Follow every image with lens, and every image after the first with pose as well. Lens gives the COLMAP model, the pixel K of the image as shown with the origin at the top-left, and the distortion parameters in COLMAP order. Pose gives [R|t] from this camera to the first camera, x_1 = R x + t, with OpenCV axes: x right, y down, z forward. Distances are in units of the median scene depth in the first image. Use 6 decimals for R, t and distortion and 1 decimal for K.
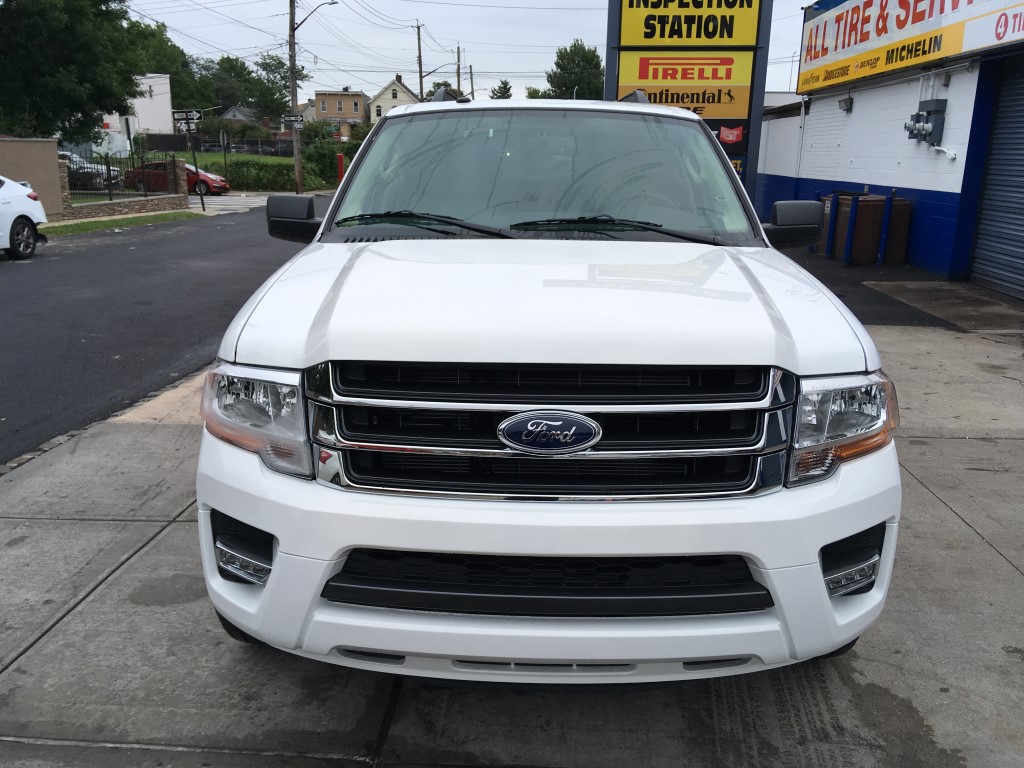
lens RADIAL K [[863.7, 0, 511.5], [0, 863.7, 382.5], [0, 0, 1]] dist [0.113945, -0.172755]
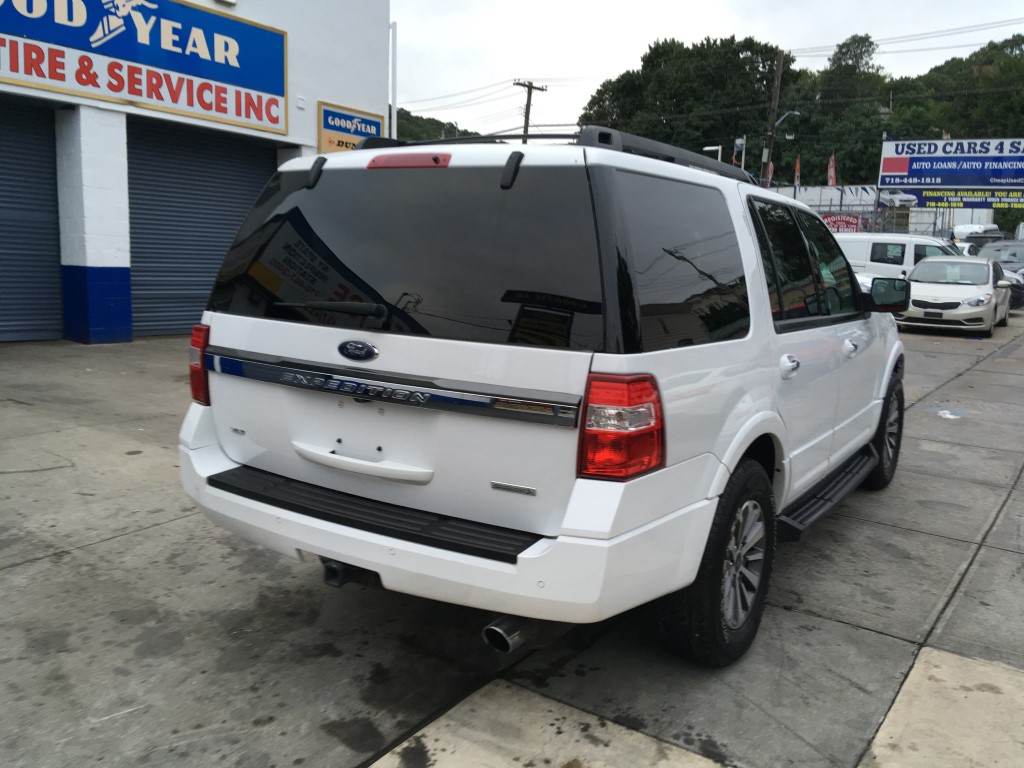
lens RADIAL K [[863.7, 0, 506.1], [0, 863.7, 391.2], [0, 0, 1]] dist [0.113945, -0.172755]
pose [[-0.847142, -0.127207, 0.515915, -0.366585], [0.085009, 0.925972, 0.367900, -0.469940], [-0.524522, 0.355521, -0.773616, 1.891454]]
